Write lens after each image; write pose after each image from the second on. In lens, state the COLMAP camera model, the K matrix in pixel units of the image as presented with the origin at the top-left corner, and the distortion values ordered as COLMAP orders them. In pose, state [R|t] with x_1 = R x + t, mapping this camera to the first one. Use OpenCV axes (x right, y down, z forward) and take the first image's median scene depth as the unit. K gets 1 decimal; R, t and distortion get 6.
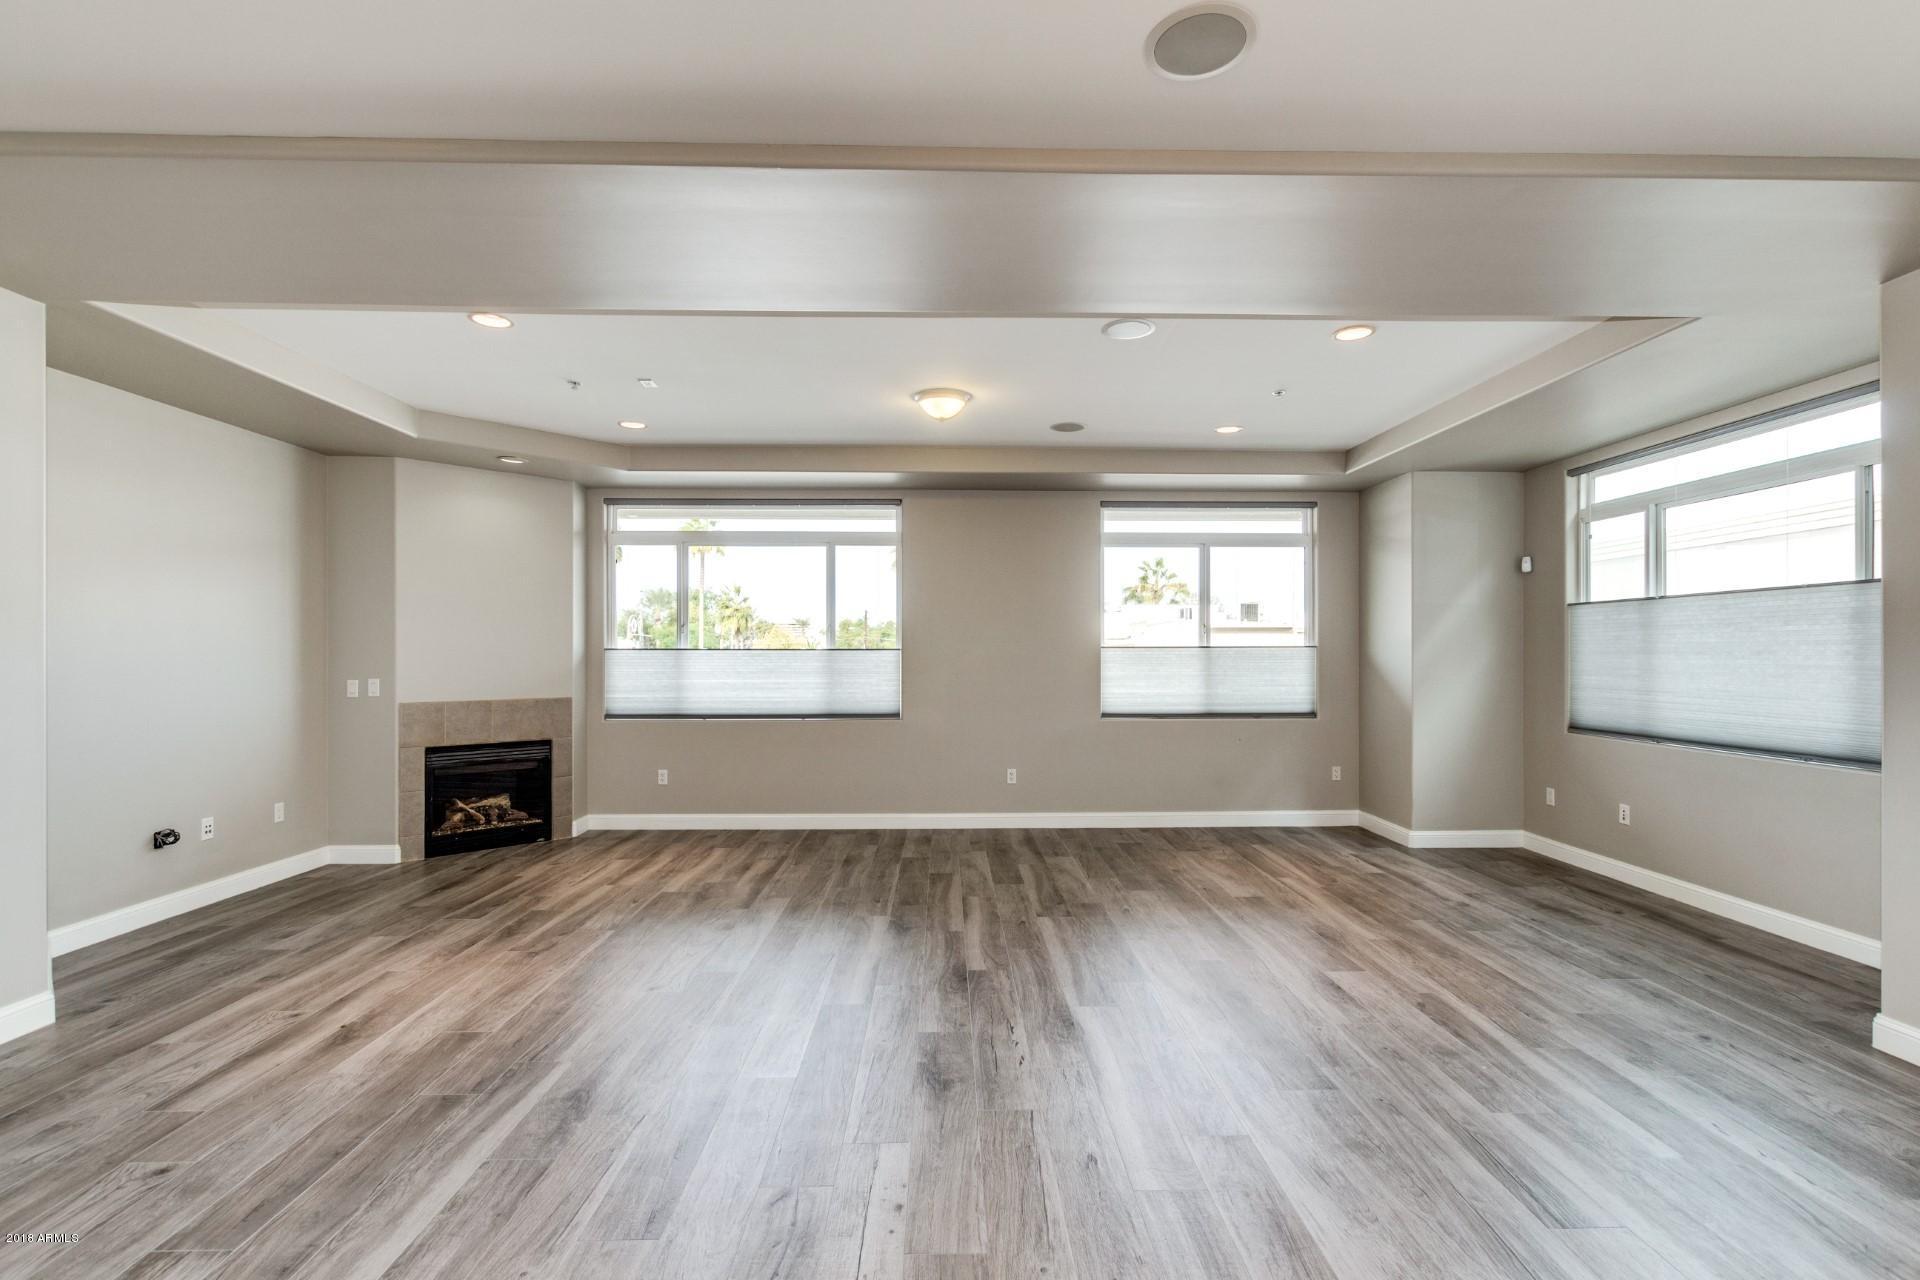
lens RADIAL K [[874.4, 0, 974.0], [0, 874.4, 653.5], [0, 0, 1]] dist [0.007759, -0.001862]
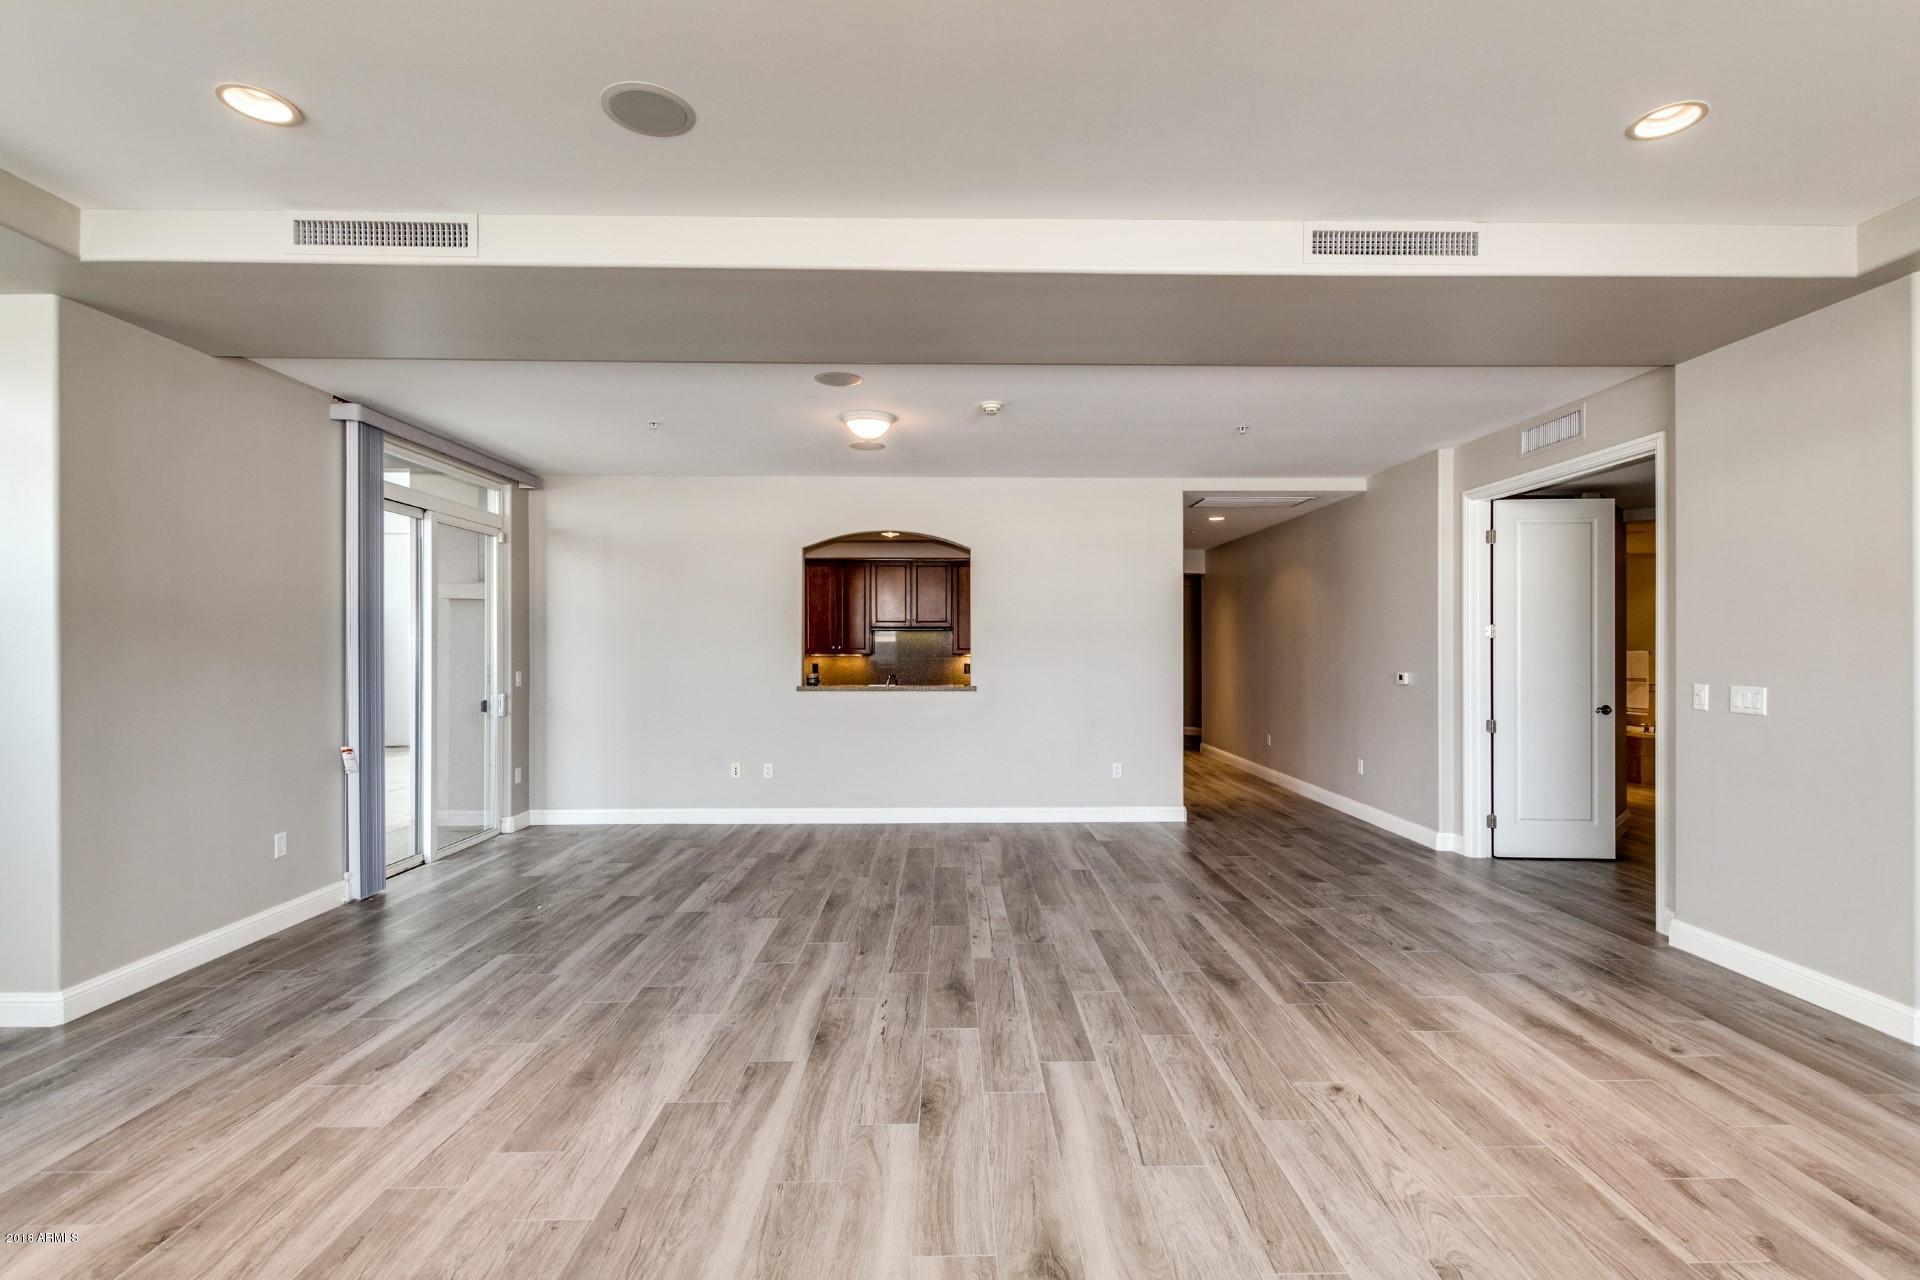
lens RADIAL K [[874.4, 0, 968.7], [0, 874.4, 638.6], [0, 0, 1]] dist [0.007759, -0.001862]
pose [[-0.999941, 0.000601, 0.010802, -0.033886], [0.000502, 0.999957, -0.009225, -0.000214], [-0.010807, -0.009219, -0.999899, 1.068937]]
